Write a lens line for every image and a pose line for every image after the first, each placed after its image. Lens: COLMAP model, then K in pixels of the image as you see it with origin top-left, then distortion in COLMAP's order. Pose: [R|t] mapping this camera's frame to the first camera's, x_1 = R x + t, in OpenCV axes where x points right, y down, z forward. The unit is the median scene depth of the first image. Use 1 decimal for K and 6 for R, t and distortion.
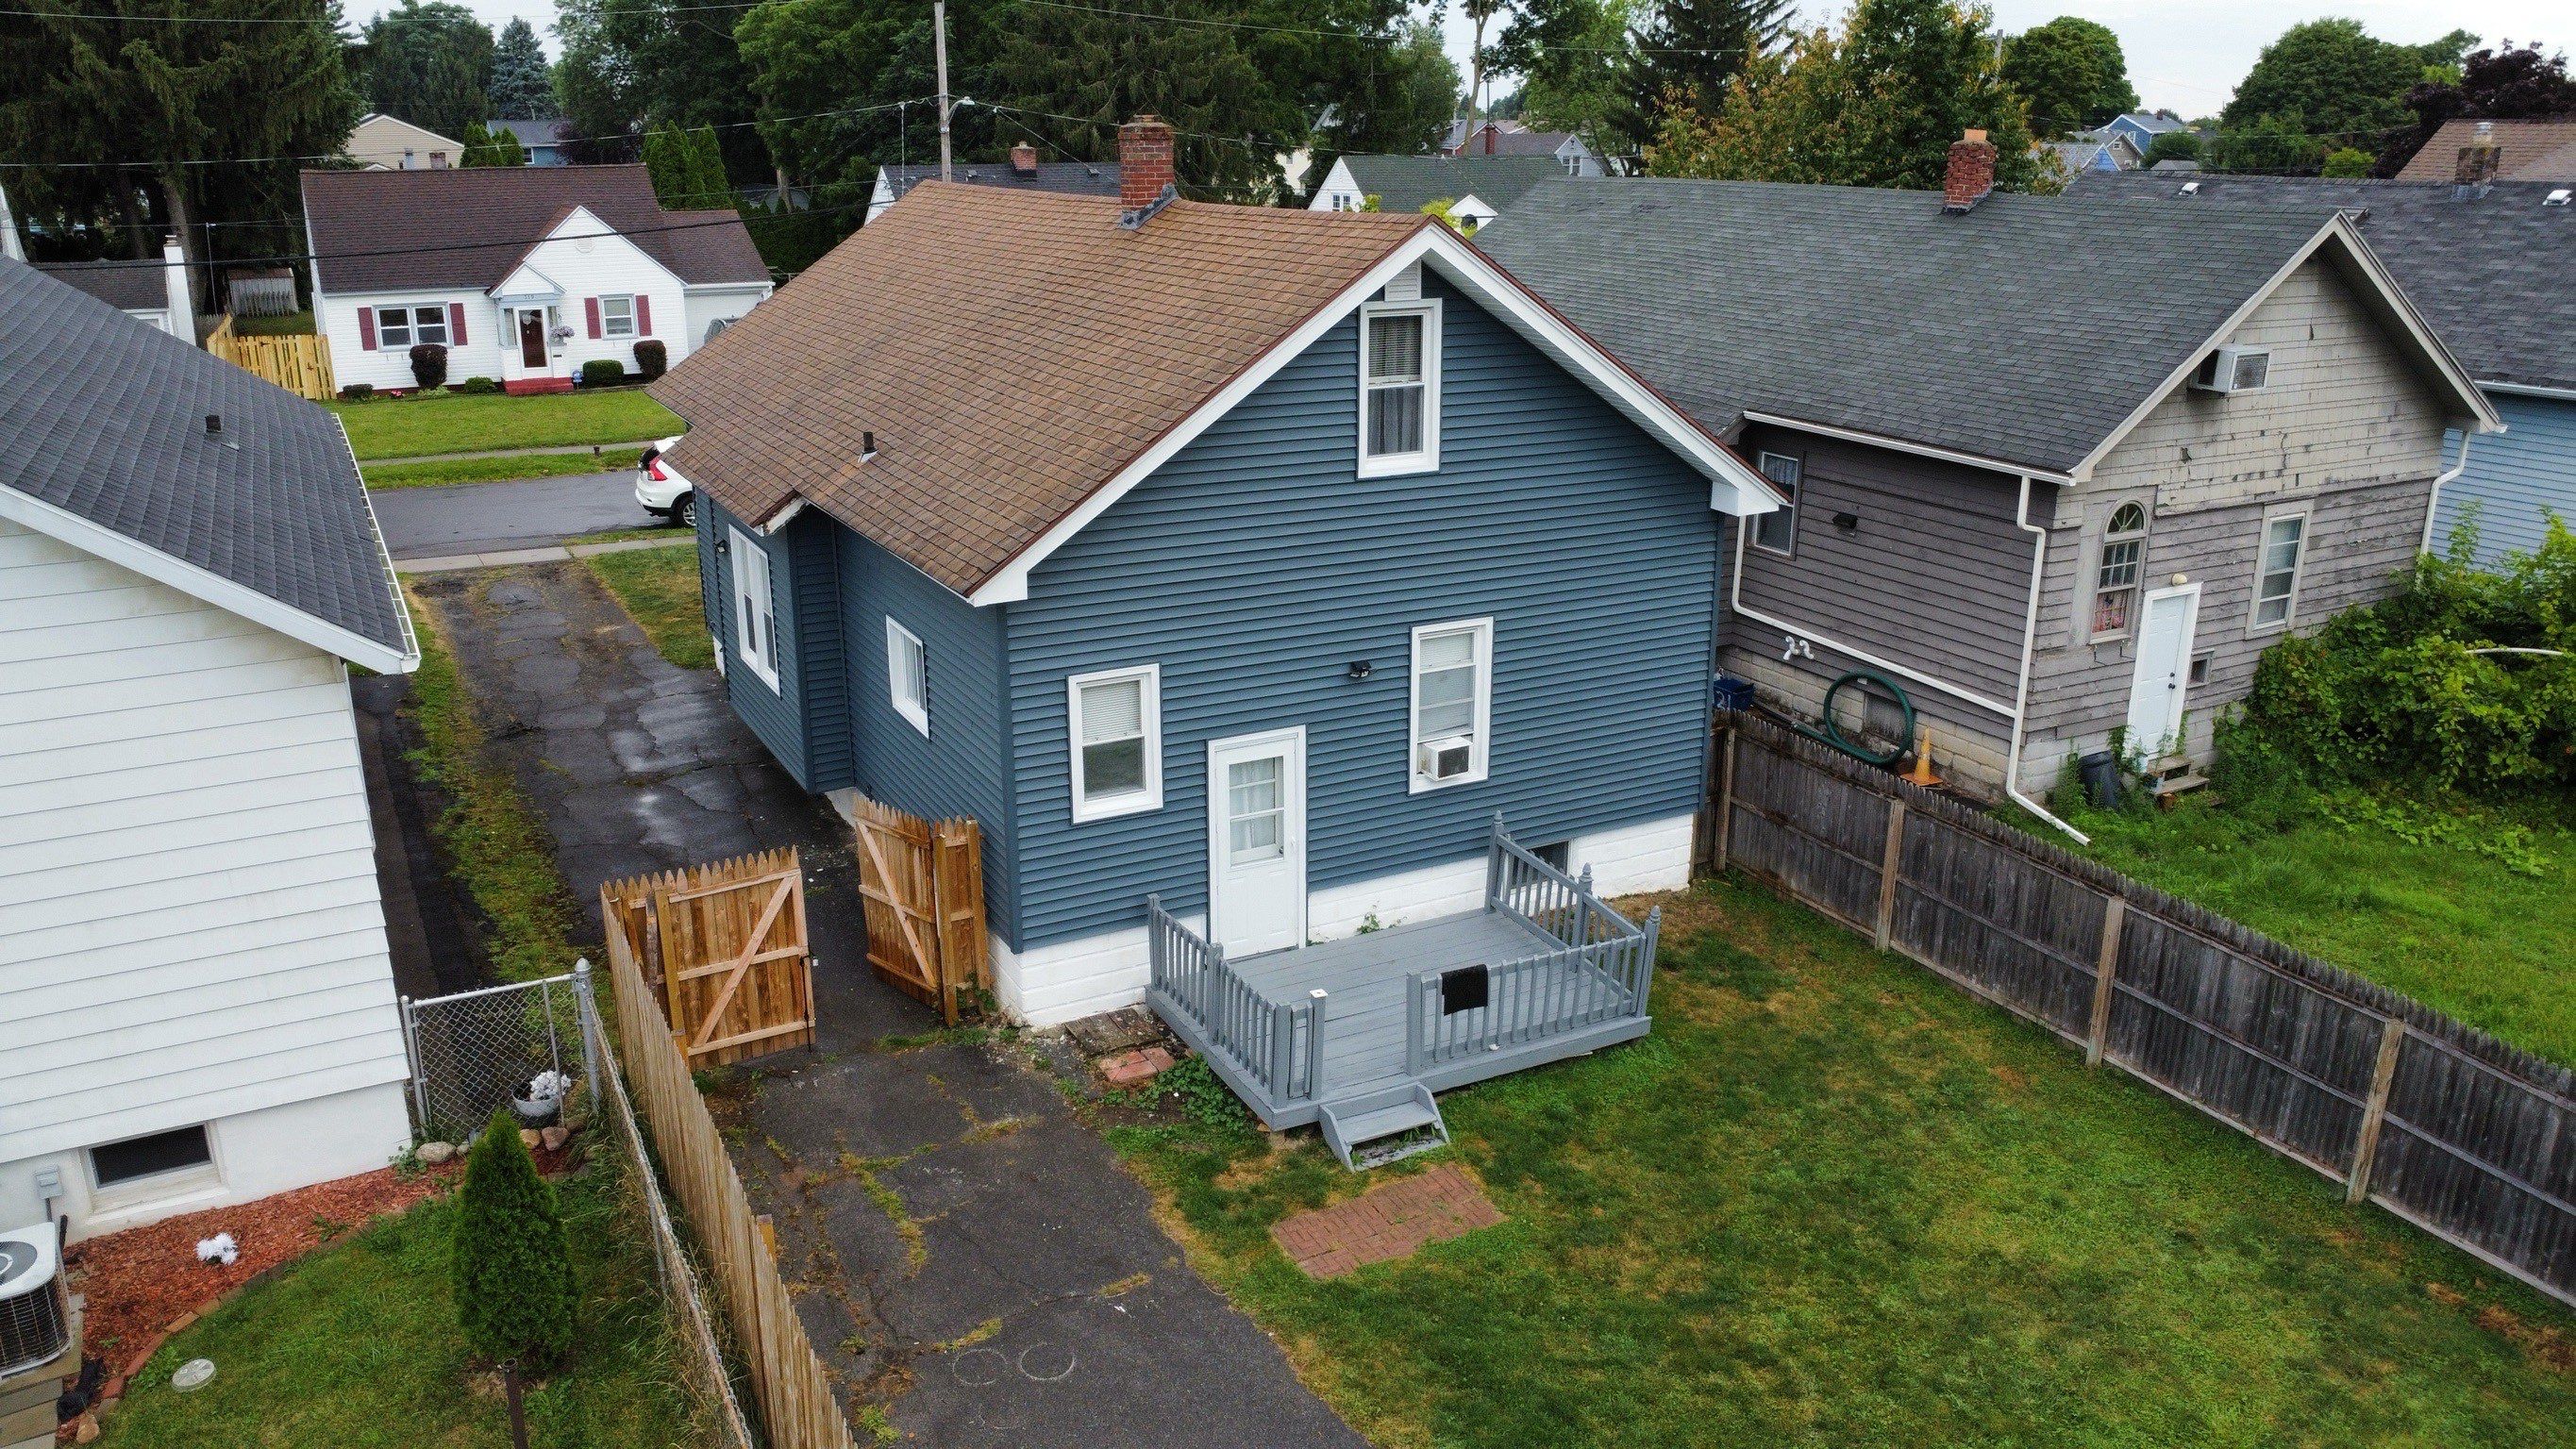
lens RADIAL K [[1872.1, 0, 1283.6], [0, 1872.1, 718.3], [0, 0, 1]] dist [-0.029760, -0.005098]
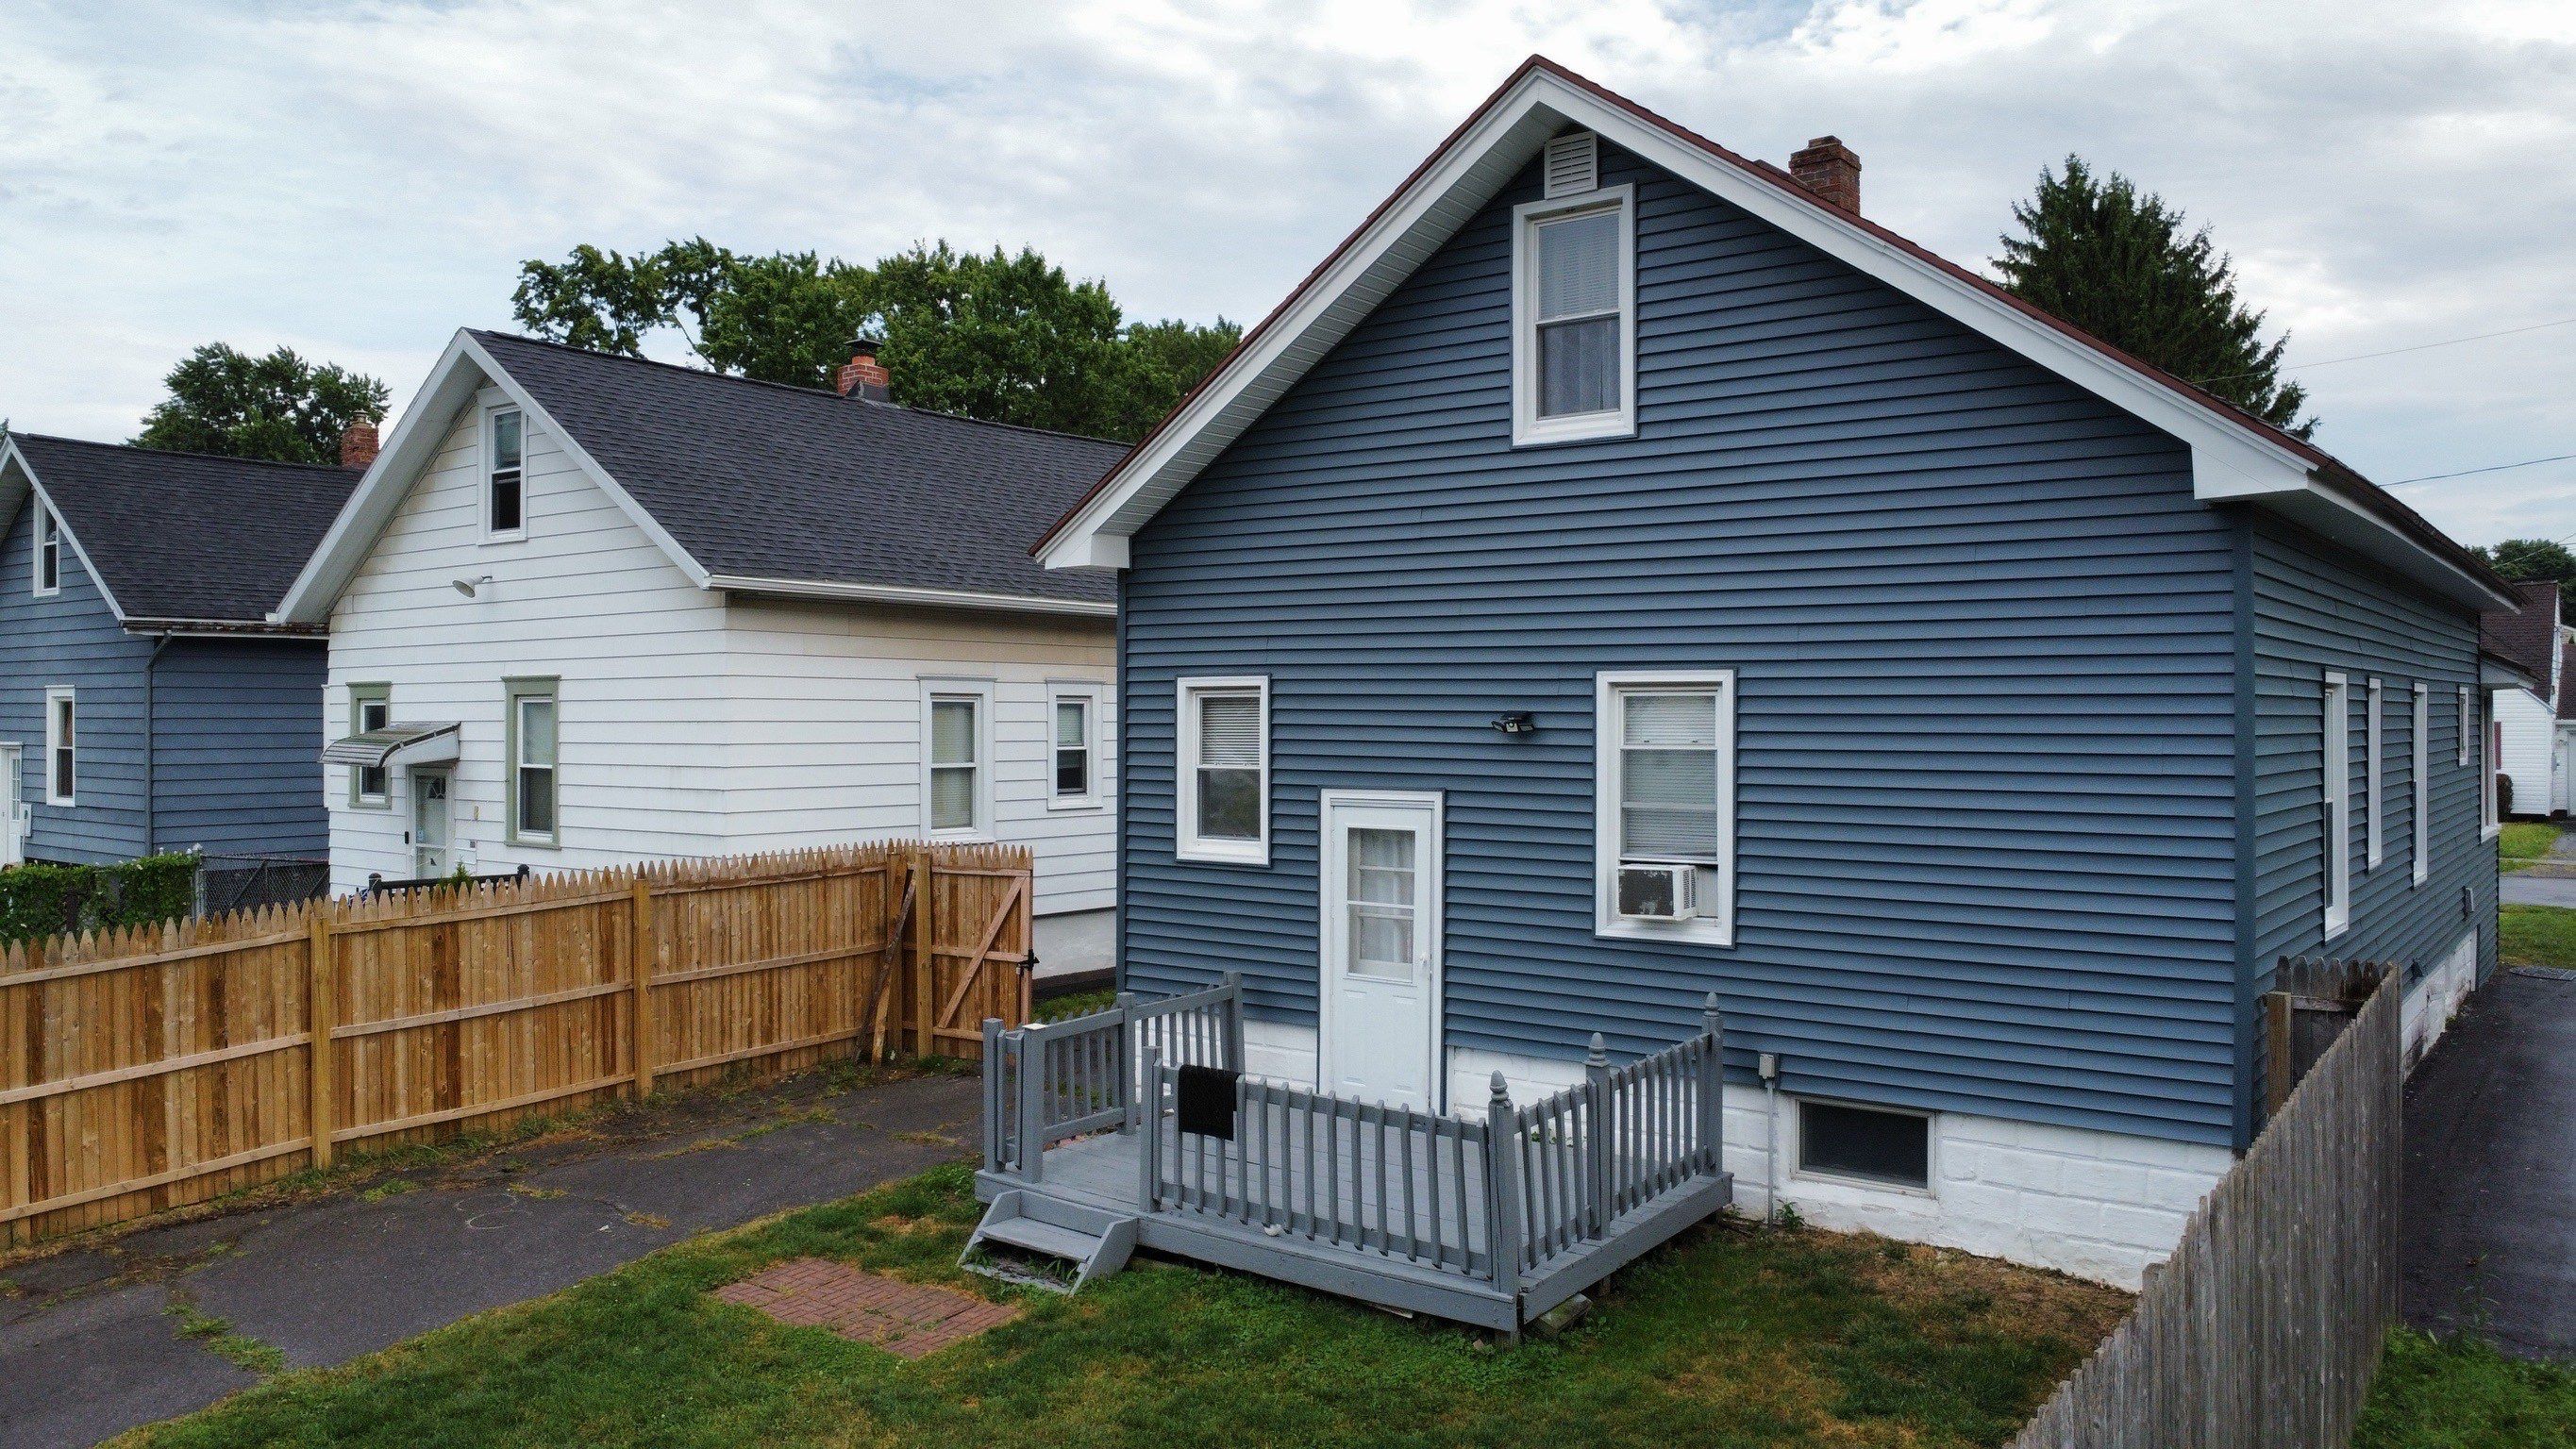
lens RADIAL K [[1872.1, 0, 1285.1], [0, 1872.1, 719.5], [0, 0, 1]] dist [-0.029760, -0.005098]
pose [[0.412533, 0.002953, -0.910938, 0.611495], [-0.275597, 0.953536, -0.121717, 0.077390], [0.868253, 0.301264, 0.394179, 0.625913]]
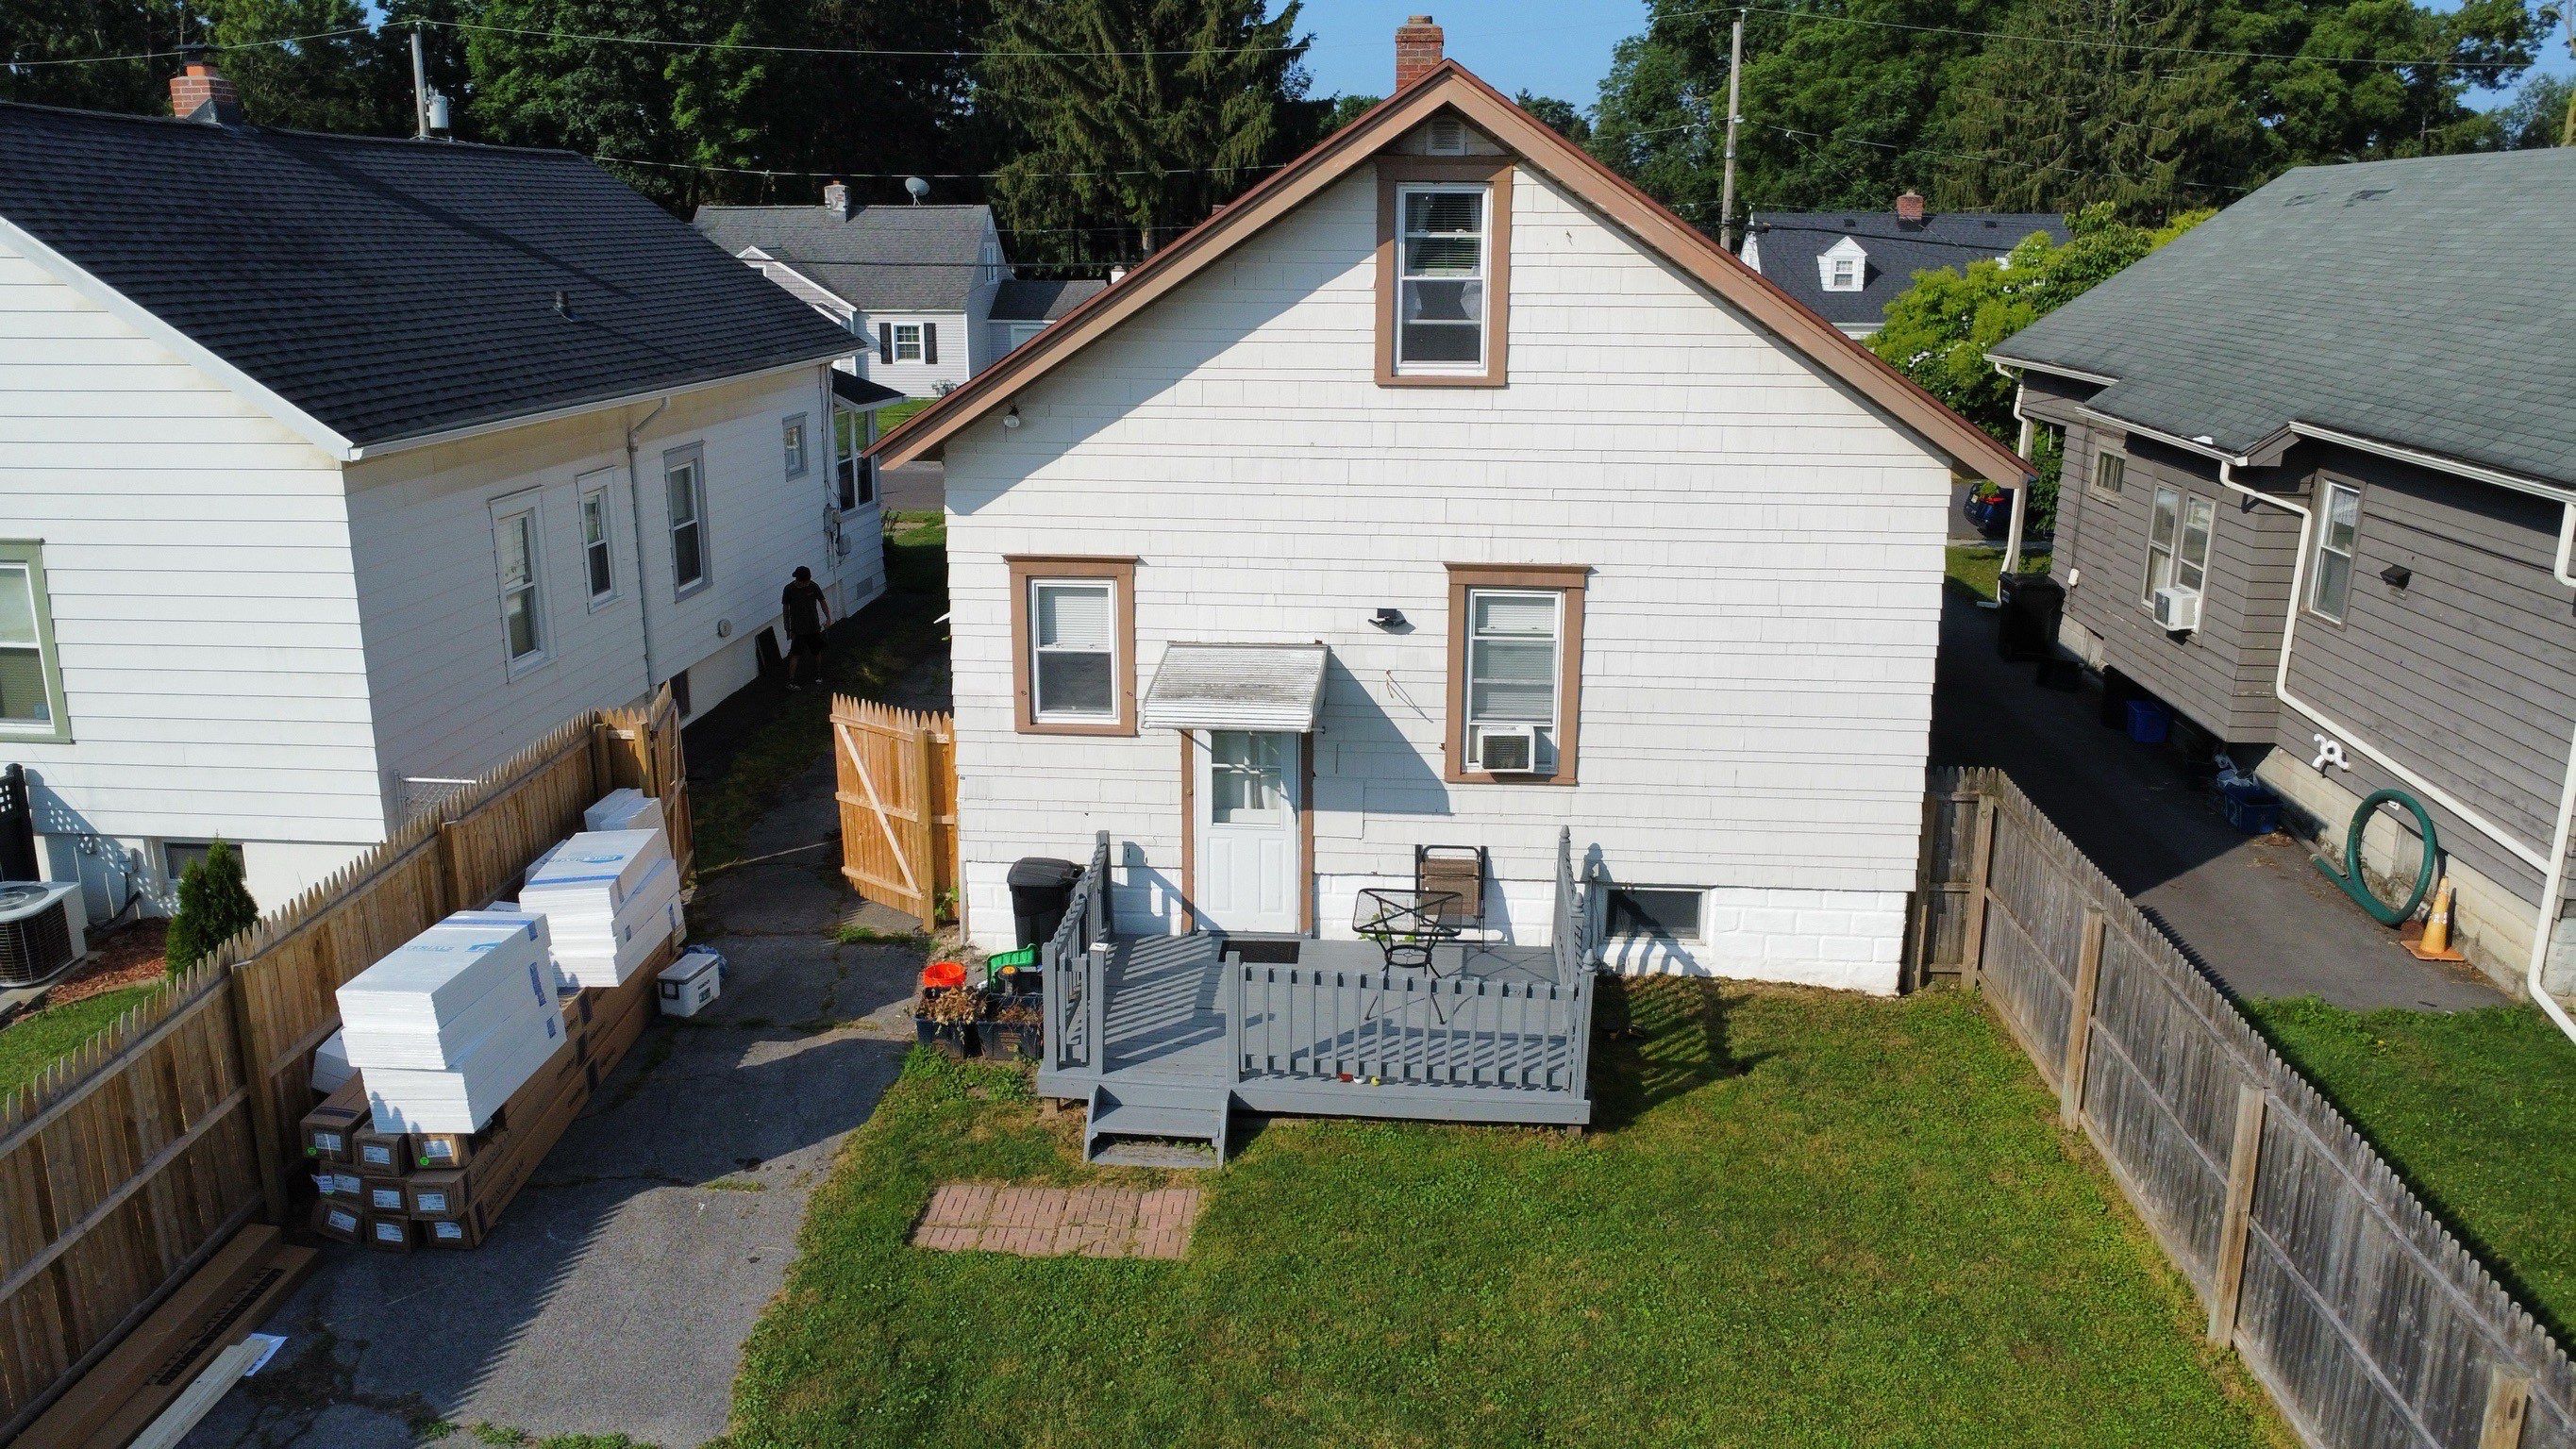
lens RADIAL K [[1872.1, 0, 1283.9], [0, 1872.1, 716.5], [0, 0, 1]] dist [-0.029760, -0.005098]
pose [[0.842011, 0.139641, -0.521073, 0.429146], [-0.166864, 0.985965, -0.005413, 0.028355], [0.513004, 0.091506, 0.853495, 0.254370]]
